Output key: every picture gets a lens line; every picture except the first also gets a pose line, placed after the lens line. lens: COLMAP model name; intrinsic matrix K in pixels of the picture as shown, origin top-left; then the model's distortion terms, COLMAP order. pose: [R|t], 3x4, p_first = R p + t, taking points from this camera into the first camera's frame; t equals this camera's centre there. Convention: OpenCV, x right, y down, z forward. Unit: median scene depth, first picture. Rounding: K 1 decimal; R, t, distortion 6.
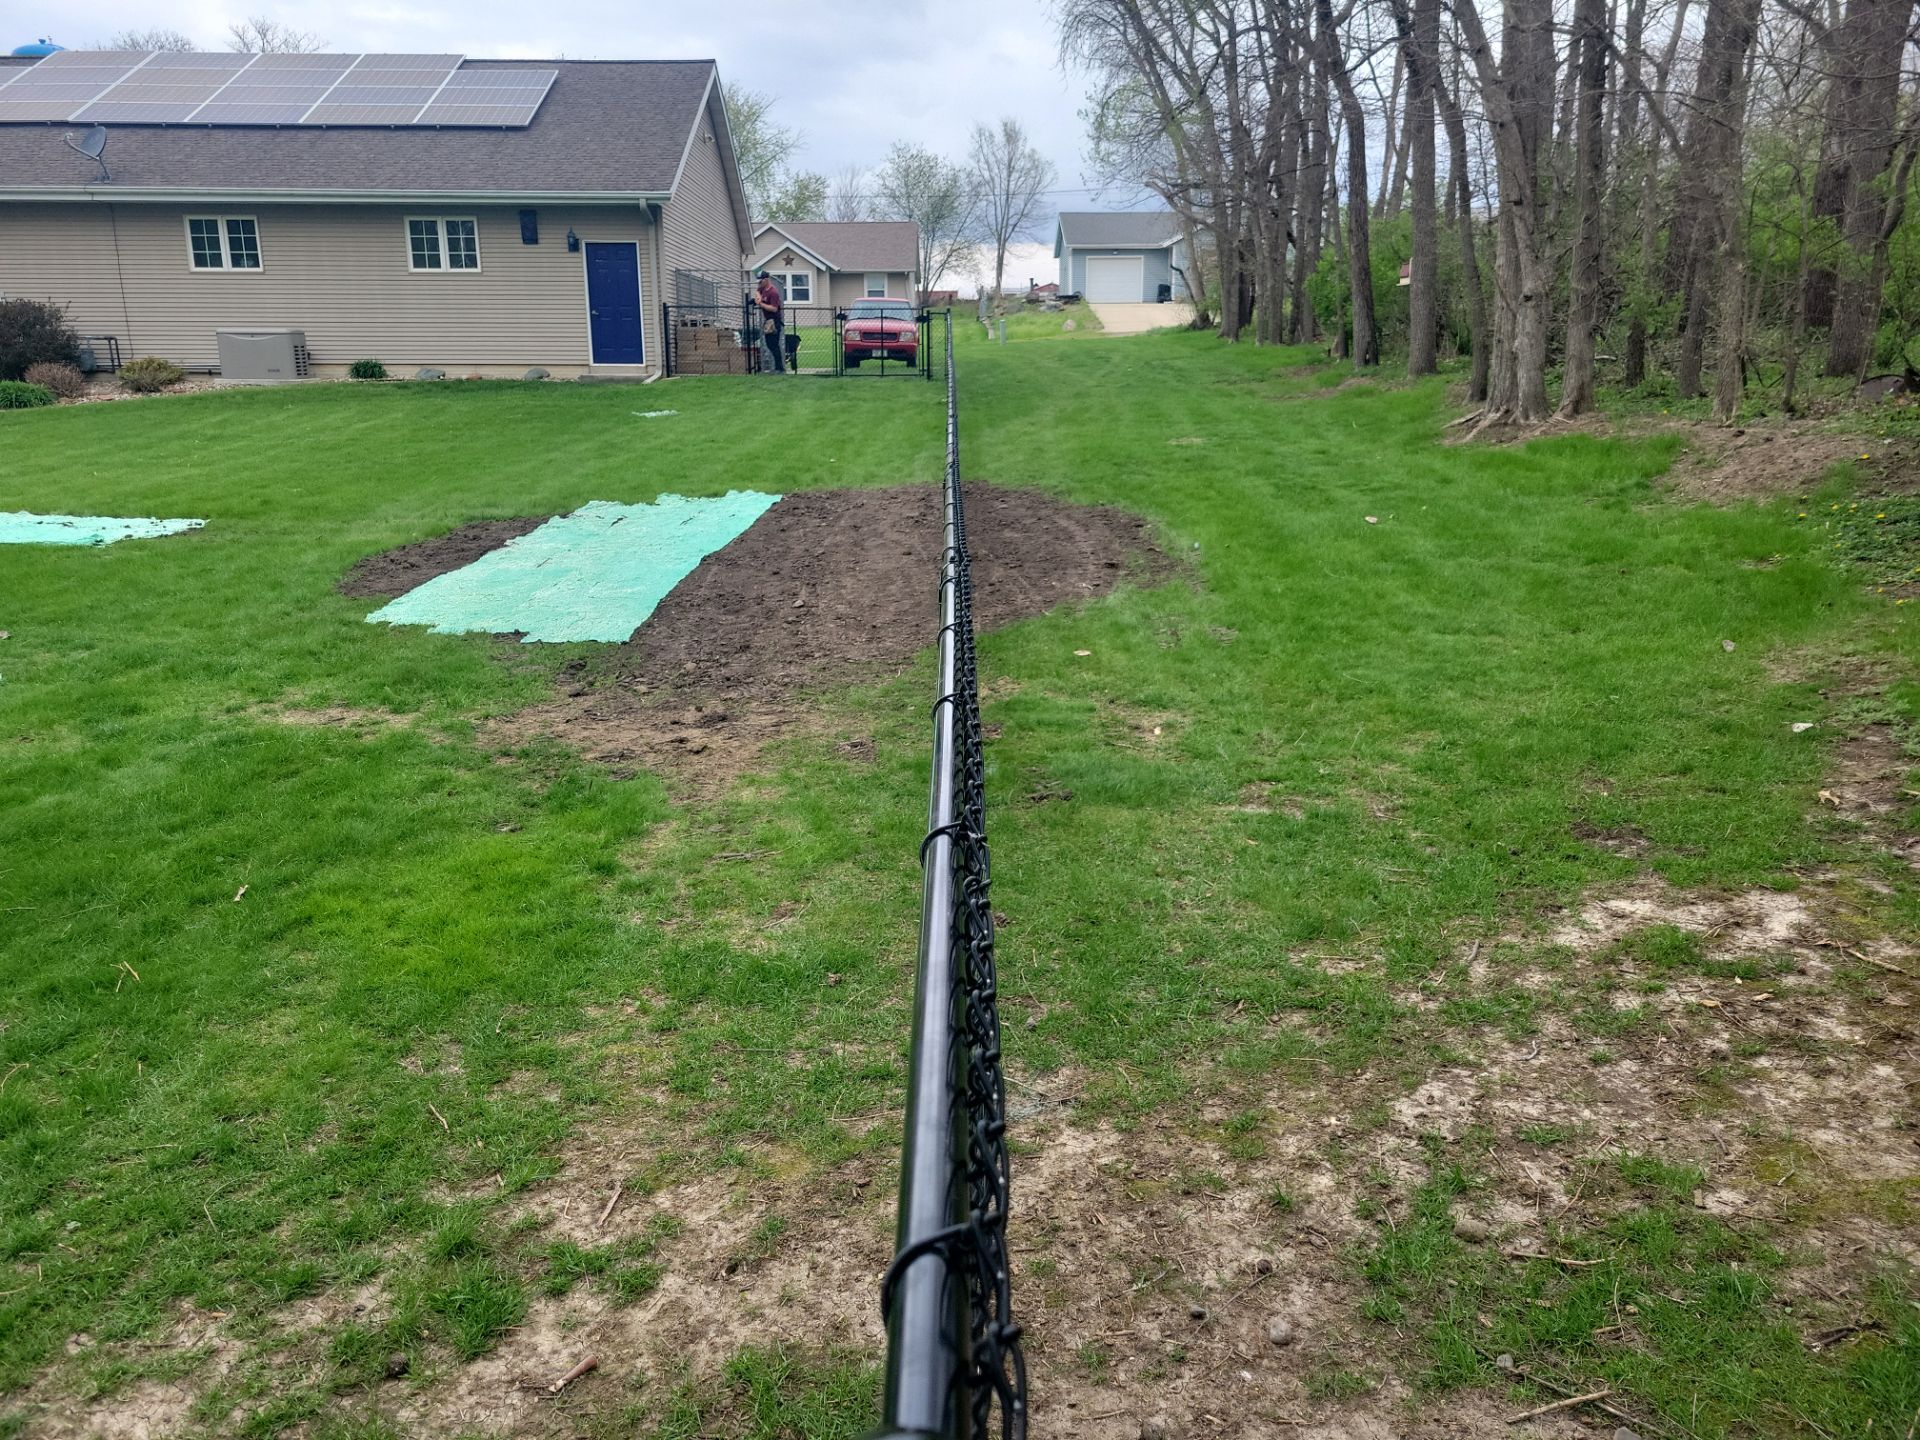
lens RADIAL K [[1453.3, 0, 964.7], [0, 1453.3, 721.0], [0, 0, 1]] dist [0.052908, -0.038030]
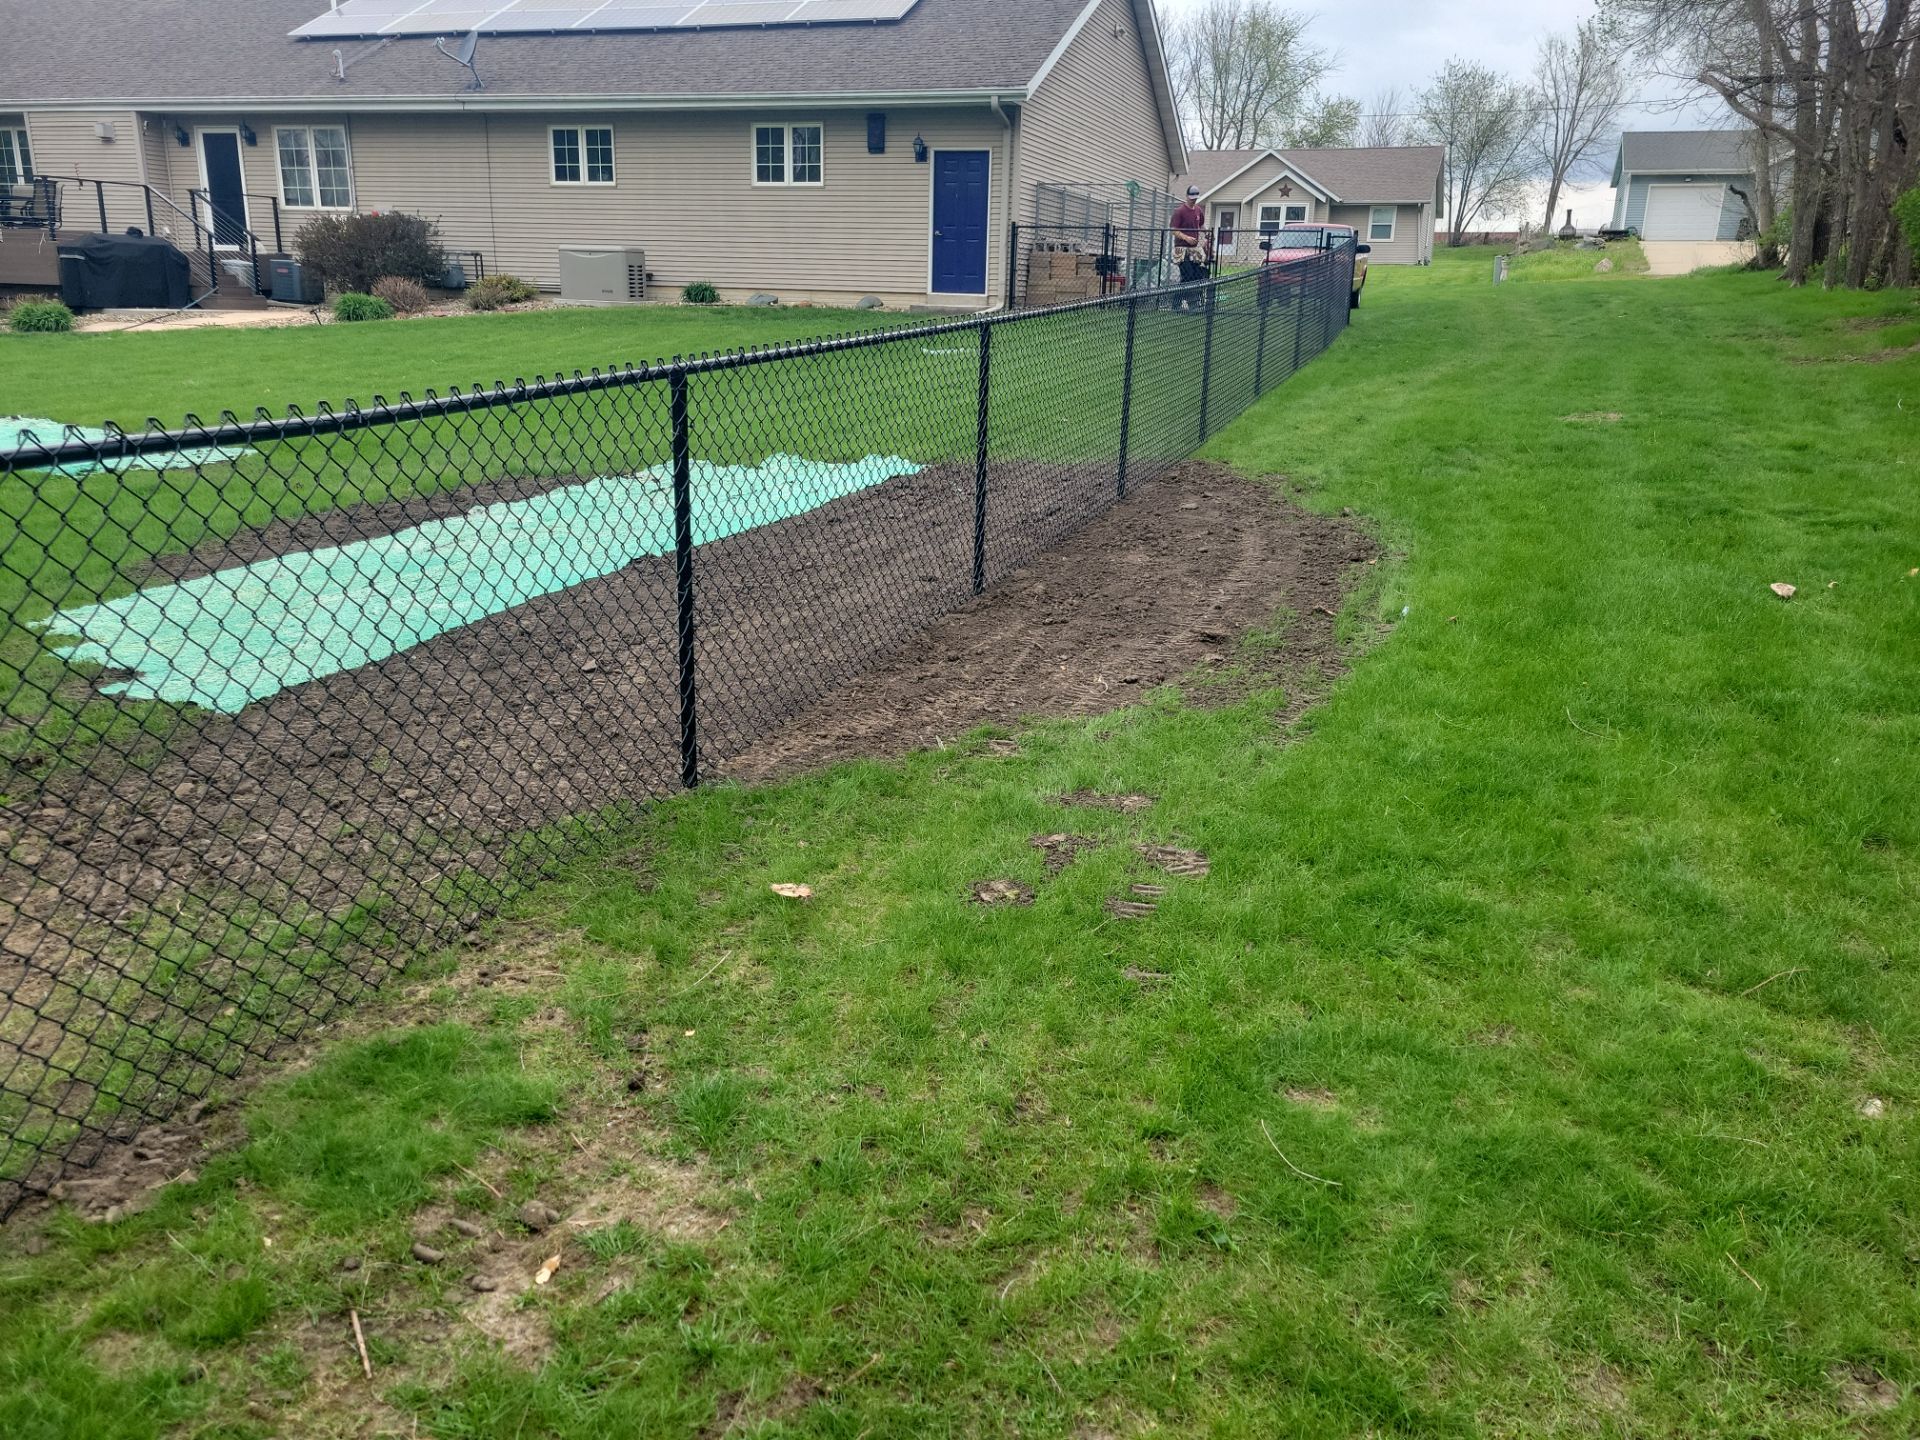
lens RADIAL K [[1453.3, 0, 960.4], [0, 1453.3, 716.3], [0, 0, 1]] dist [0.052908, -0.038030]
pose [[0.934390, 0.123452, -0.334178, 0.085799], [-0.112651, 0.992294, 0.051591, -0.039998], [0.337972, -0.010561, 0.941097, 0.183015]]
